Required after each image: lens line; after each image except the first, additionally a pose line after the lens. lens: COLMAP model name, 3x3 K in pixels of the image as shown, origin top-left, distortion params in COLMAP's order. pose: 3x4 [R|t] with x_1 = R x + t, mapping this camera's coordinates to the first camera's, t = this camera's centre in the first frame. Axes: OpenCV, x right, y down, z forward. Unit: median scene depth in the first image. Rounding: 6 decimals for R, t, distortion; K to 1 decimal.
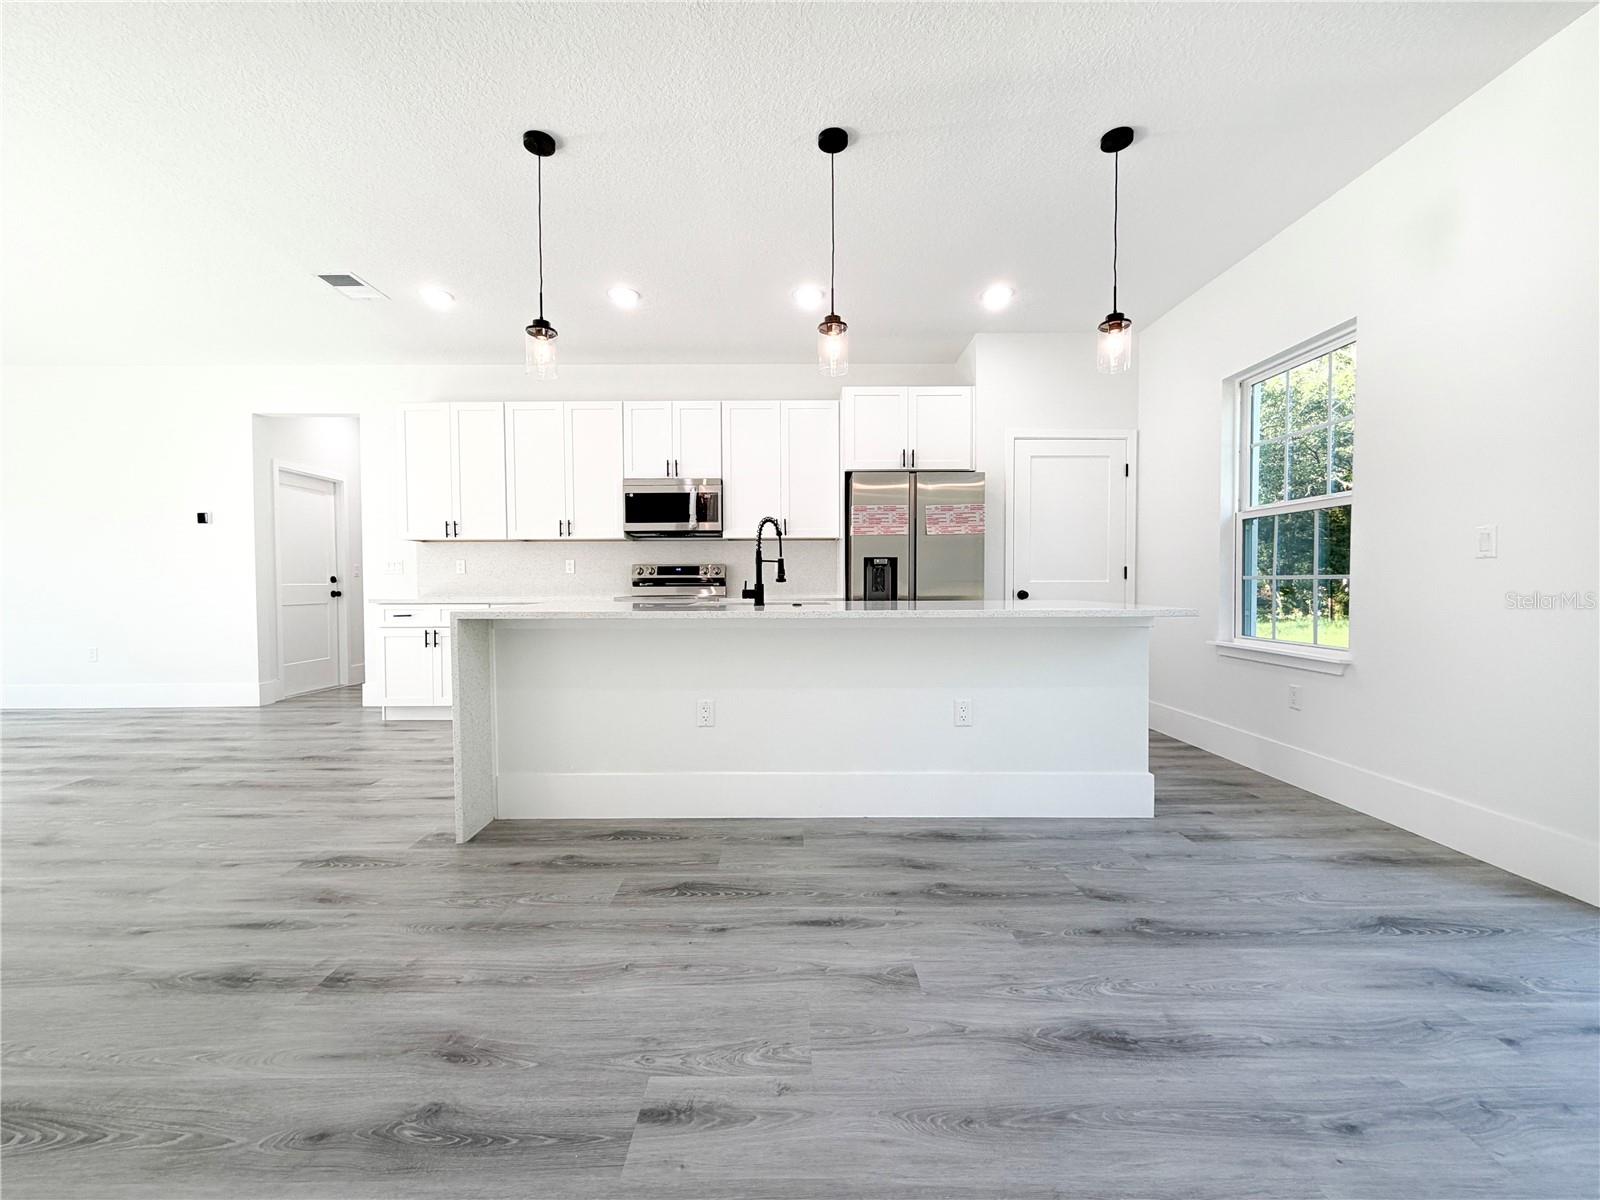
lens RADIAL K [[648.7, 0, 778.1], [0, 648.7, 585.2], [0, 0, 1]] dist [-0.000699, 0.000949]
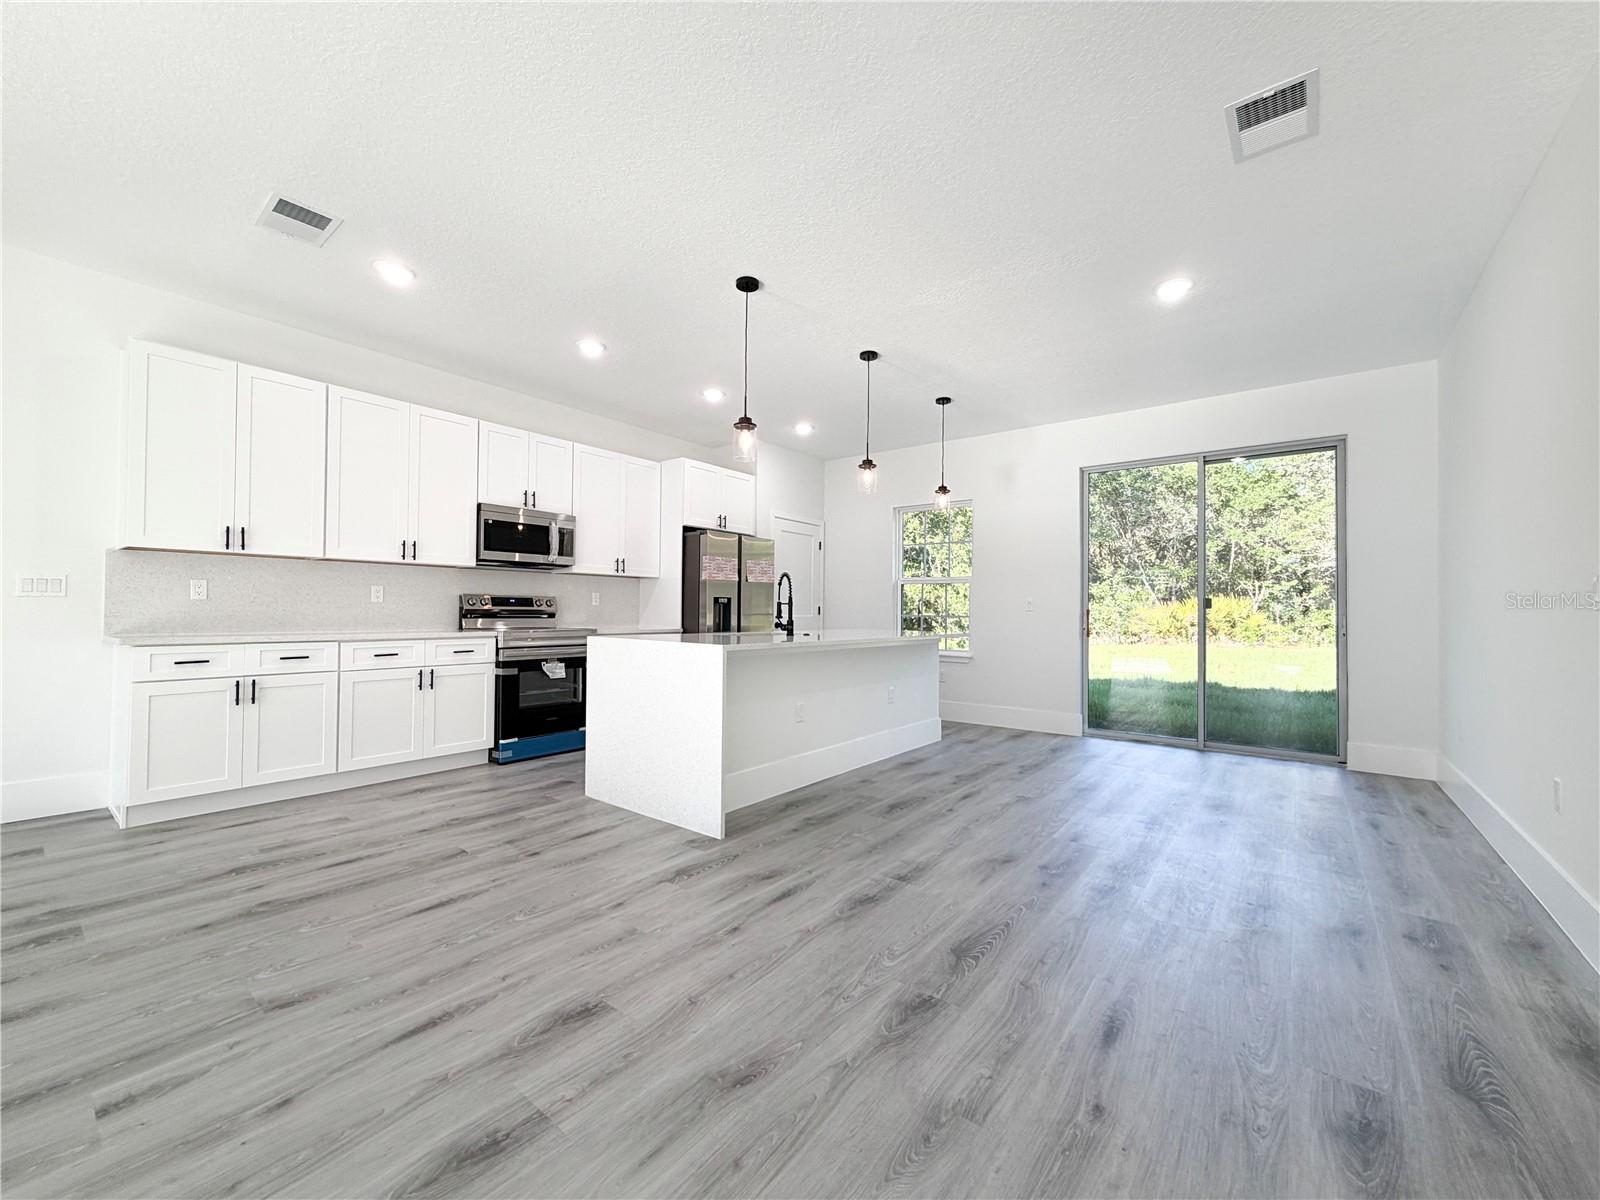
lens RADIAL K [[648.7, 0, 796.0], [0, 648.7, 607.7], [0, 0, 1]] dist [-0.000699, 0.000949]
pose [[0.610667, 0.013465, 0.791773, -1.083863], [-0.014204, 0.999881, -0.006048, -0.023081], [-0.791760, -0.007553, 0.610786, 0.119592]]
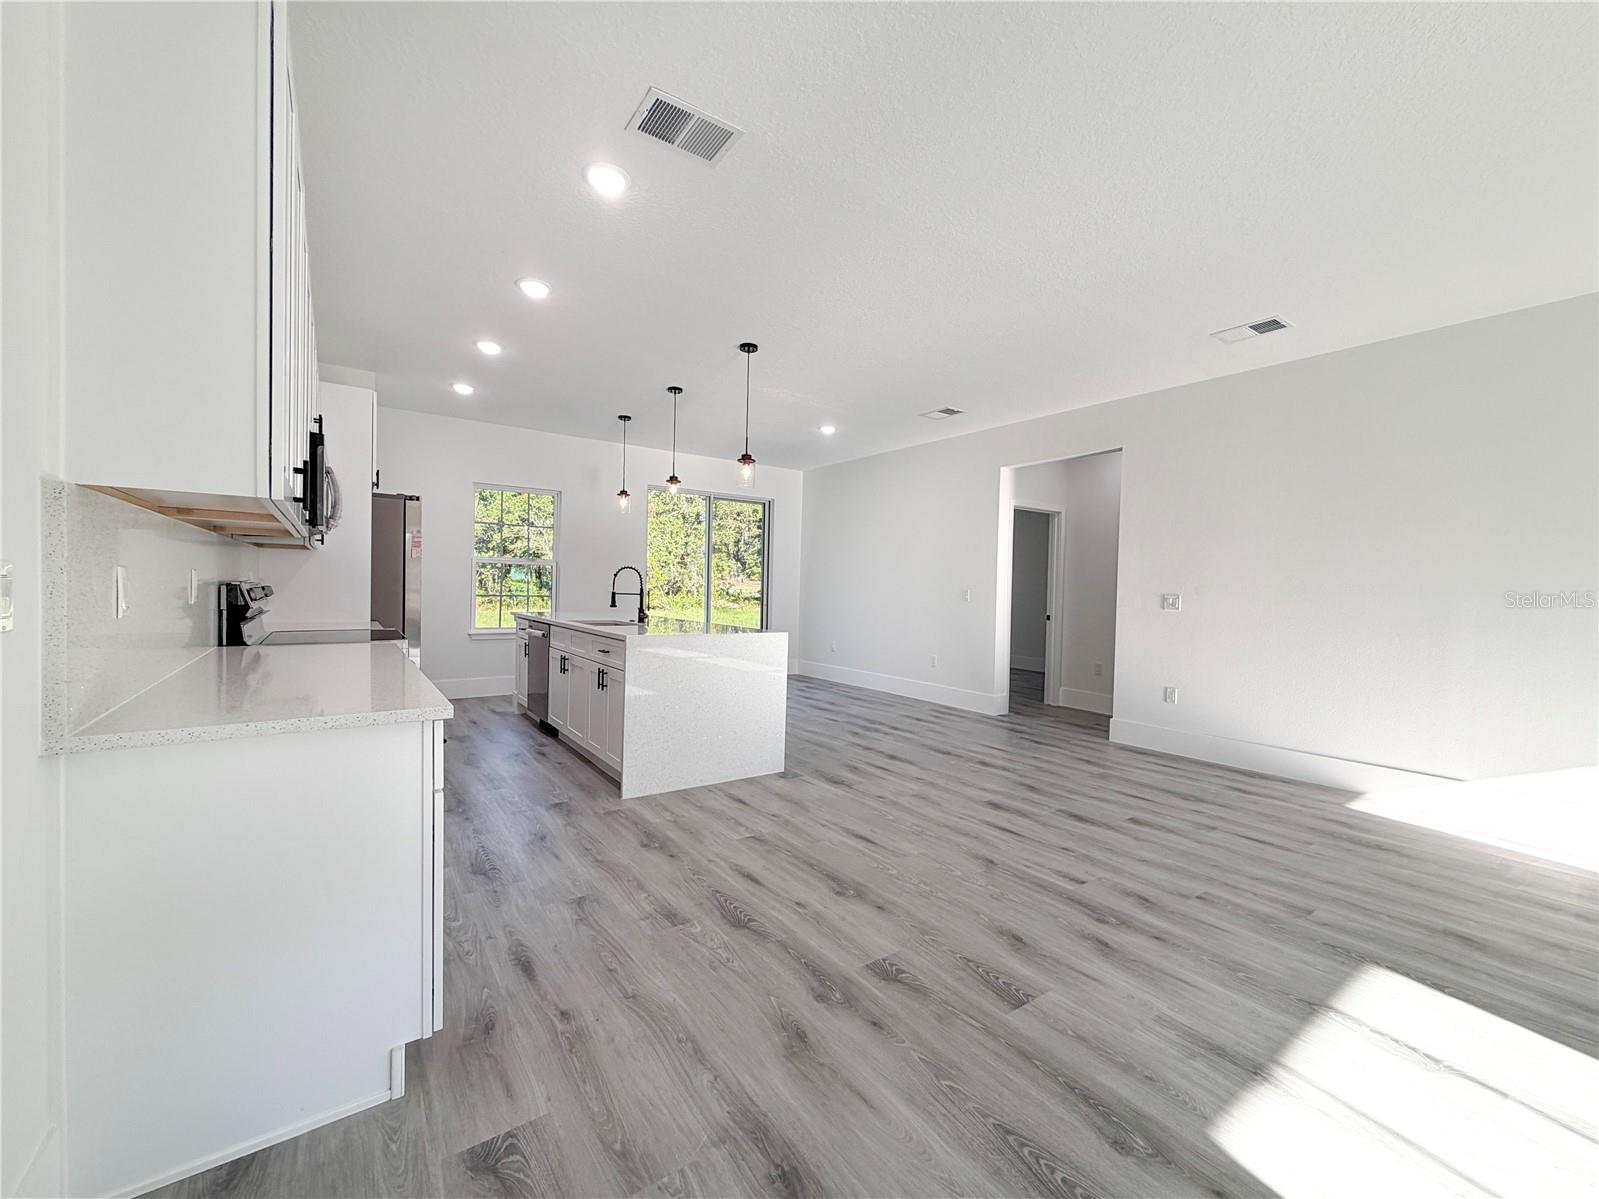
lens RADIAL K [[648.3, 0, 792.4], [0, 648.3, 602.8], [0, 0, 1]] dist [-0.000699, 0.000949]
pose [[-0.590676, -0.030997, 0.806313, -1.474513], [-0.023589, 0.999498, 0.021143, -0.064532], [-0.806564, -0.006532, -0.591111, 1.572647]]
